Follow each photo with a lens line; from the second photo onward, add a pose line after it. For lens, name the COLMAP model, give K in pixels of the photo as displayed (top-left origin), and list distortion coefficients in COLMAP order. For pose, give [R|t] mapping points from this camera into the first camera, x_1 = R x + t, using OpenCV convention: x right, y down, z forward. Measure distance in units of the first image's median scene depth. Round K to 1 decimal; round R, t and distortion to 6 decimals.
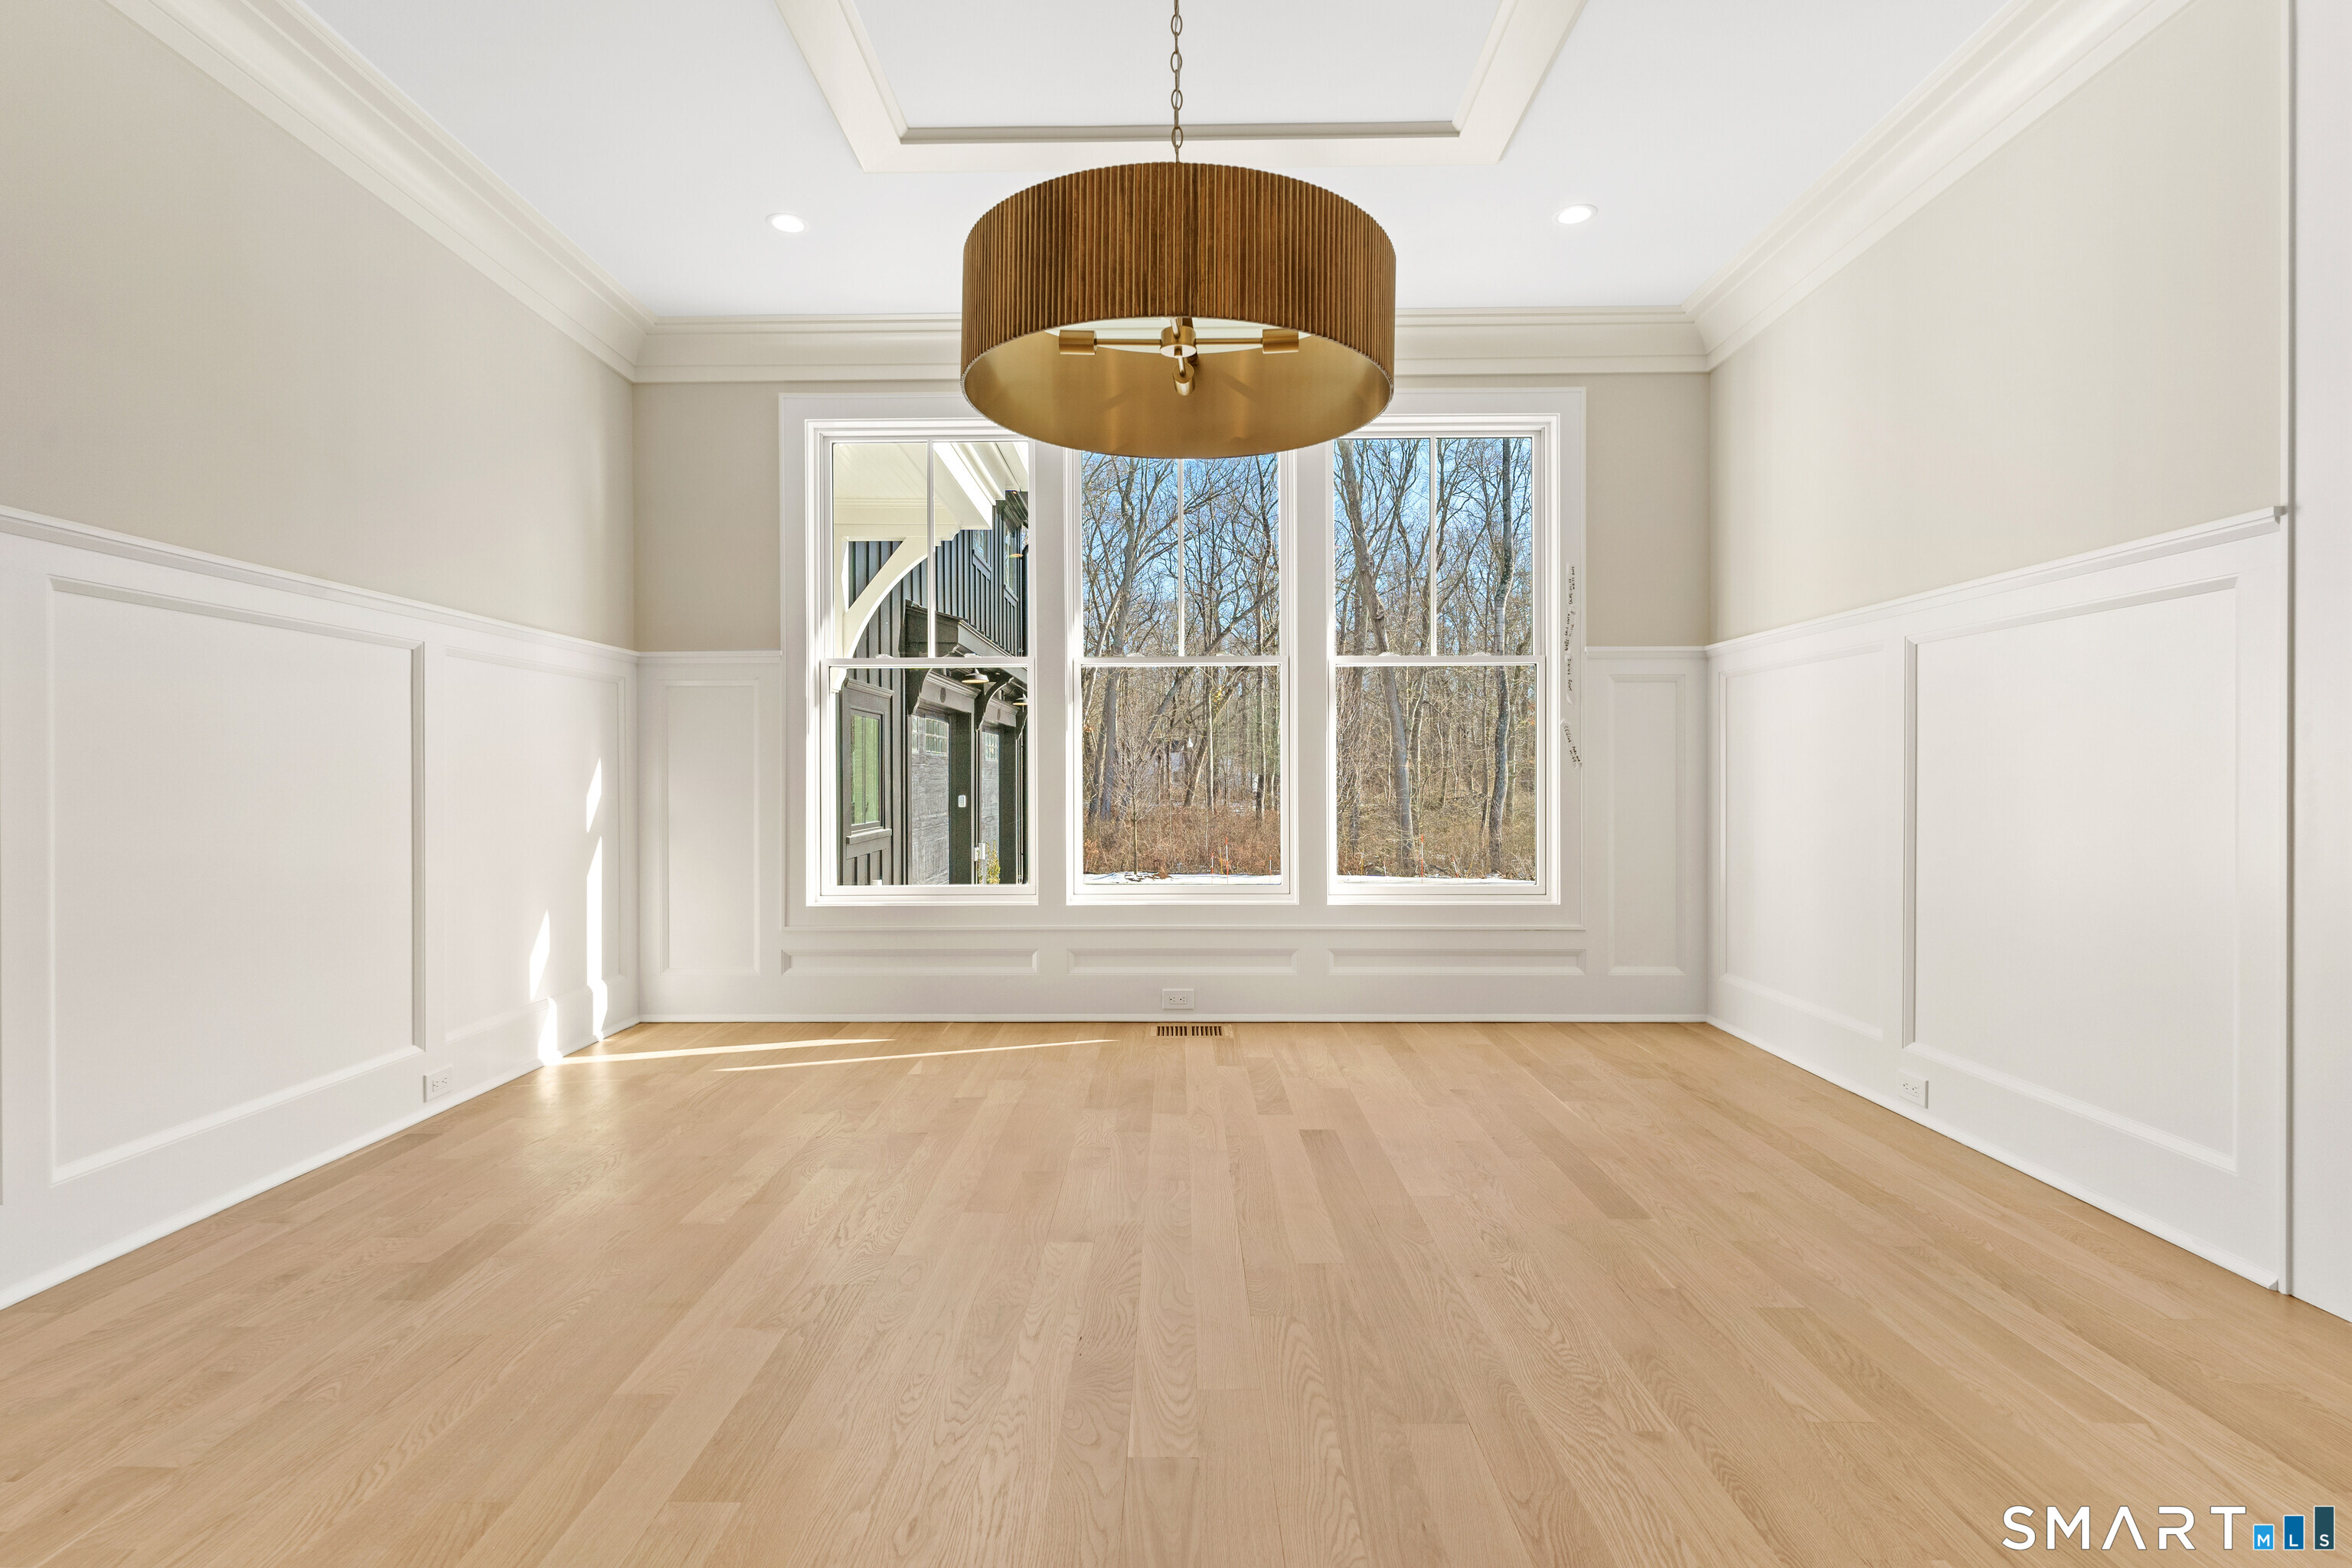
lens RADIAL K [[1131.9, 0, 1156.2], [0, 1131.9, 778.7], [0, 0, 1]] dist [0.000312, 0.000514]
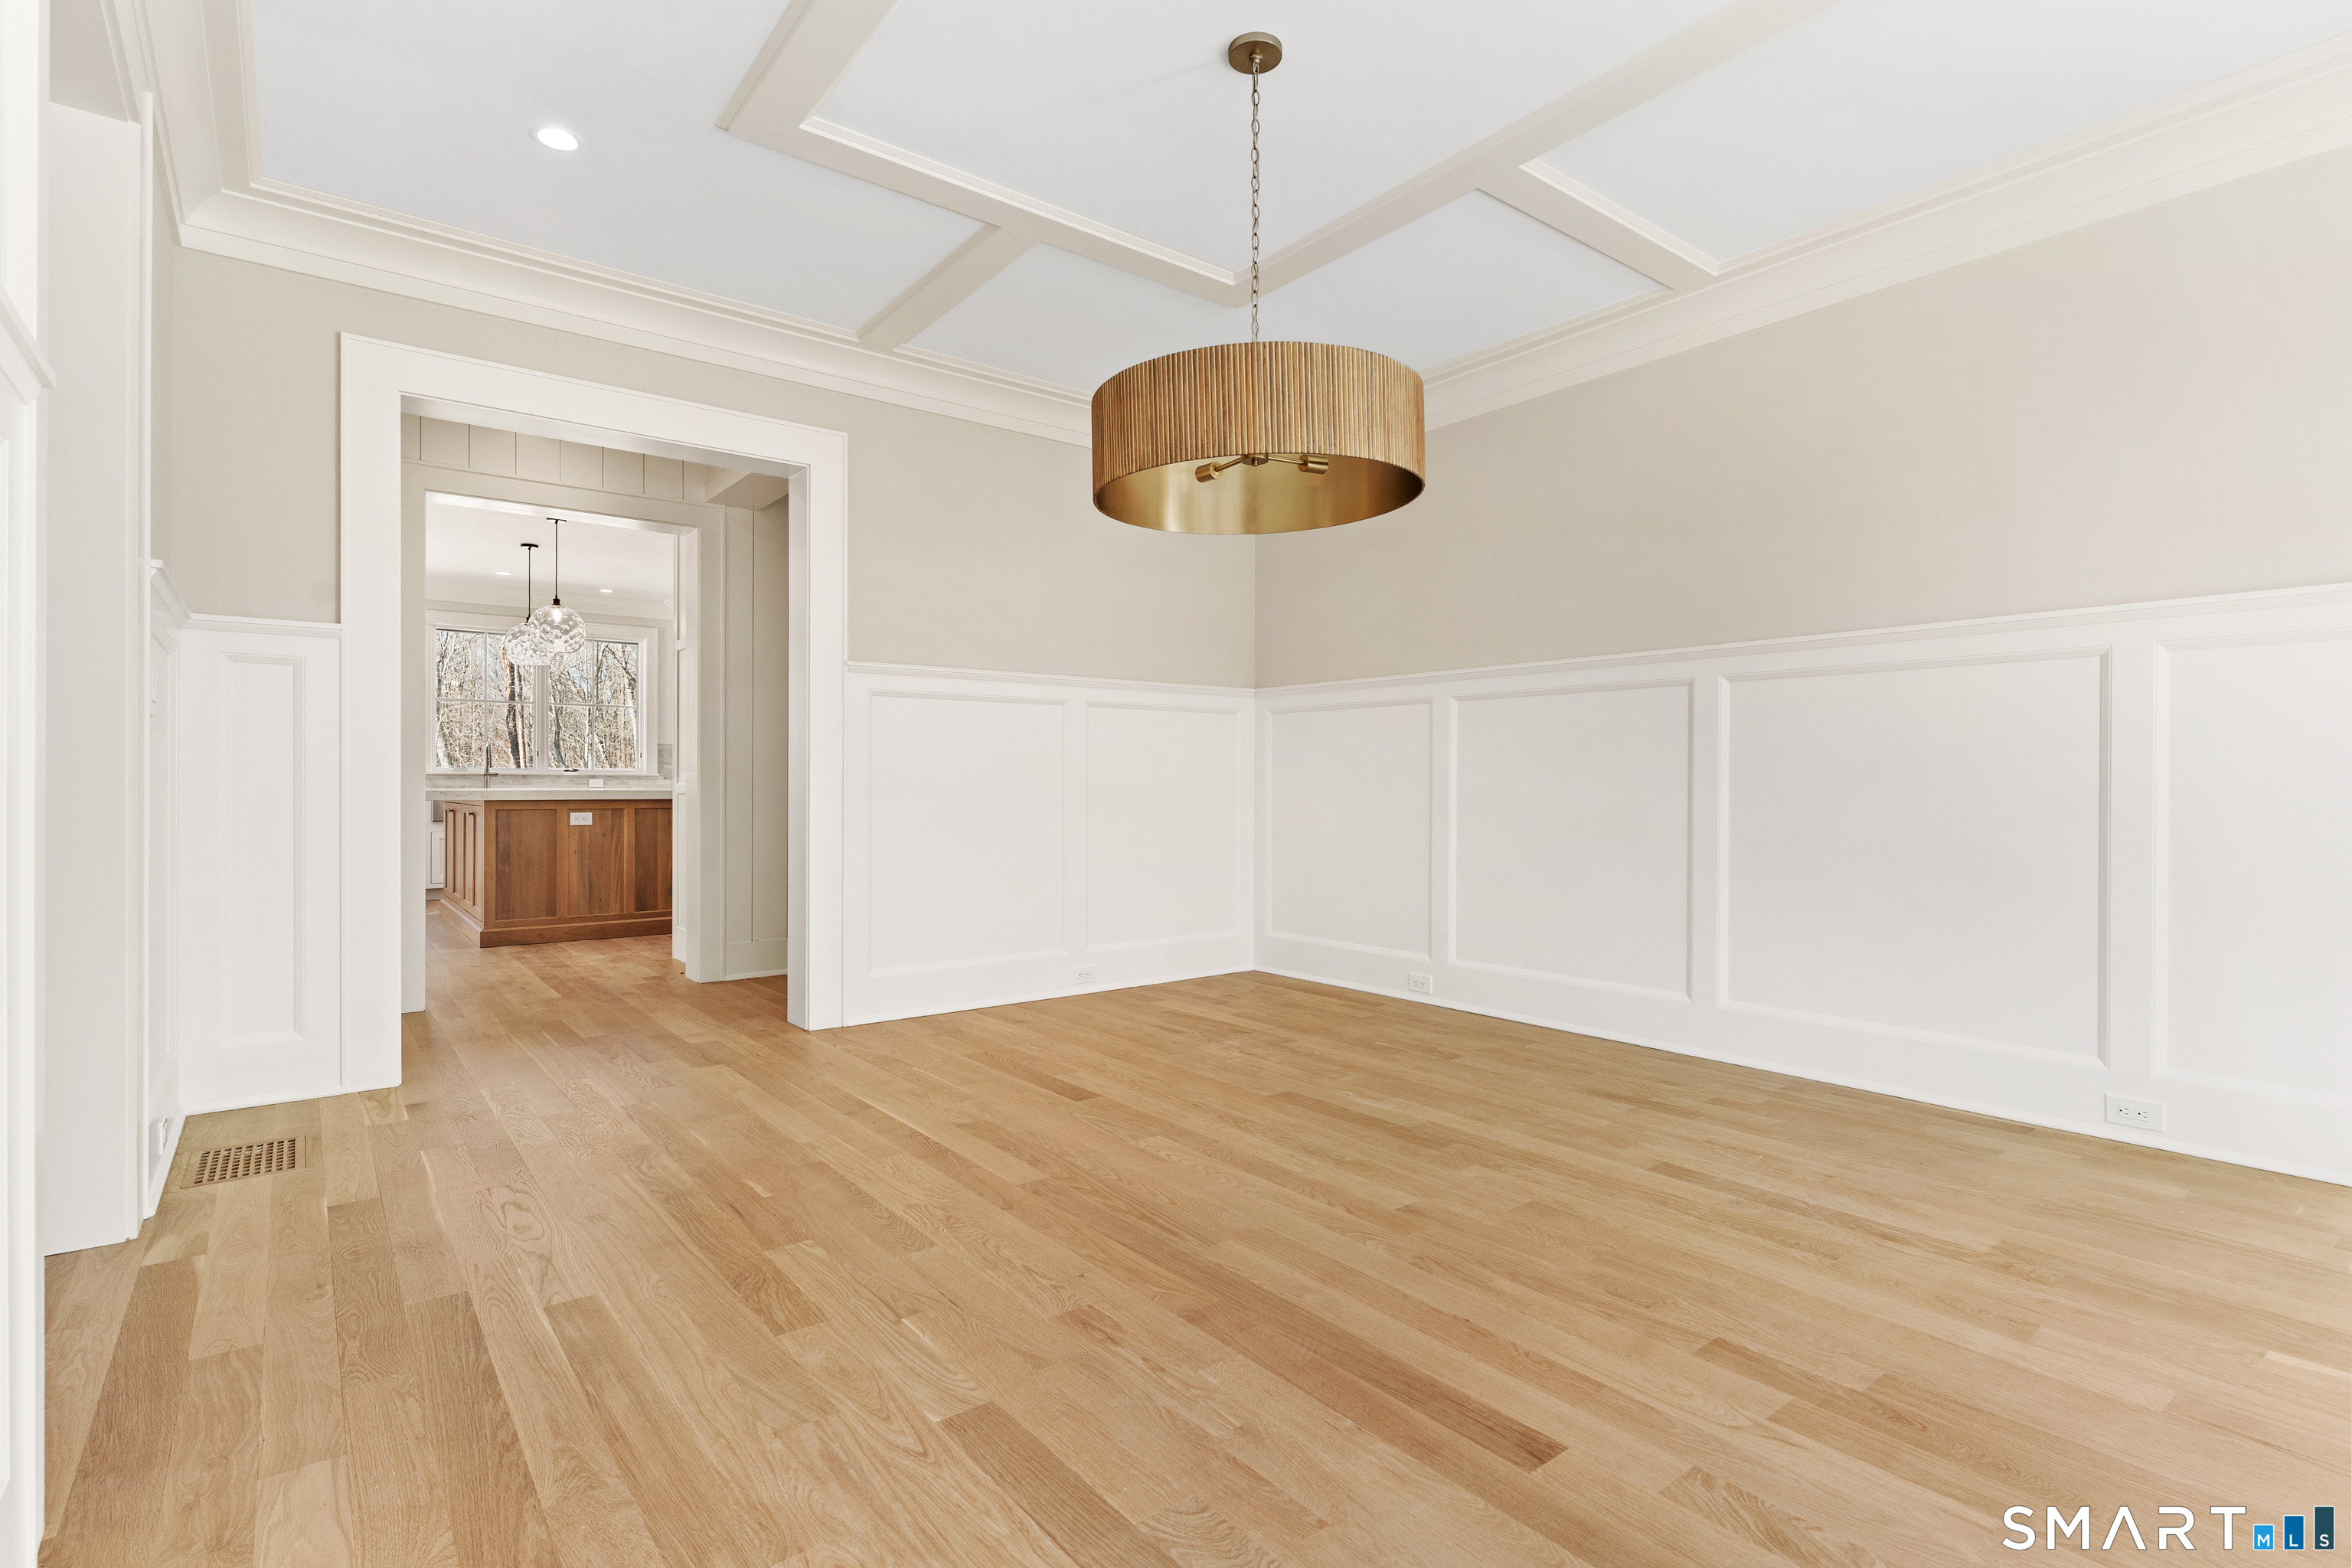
lens RADIAL K [[1131.9, 0, 1165.3], [0, 1131.9, 783.3], [0, 0, 1]] dist [0.000312, 0.000514]
pose [[-0.778830, 0.000042, -0.627235, 0.831482], [0.000135, 1.000000, -0.000101, -0.004429], [0.627235, -0.000164, -0.778830, 1.769922]]
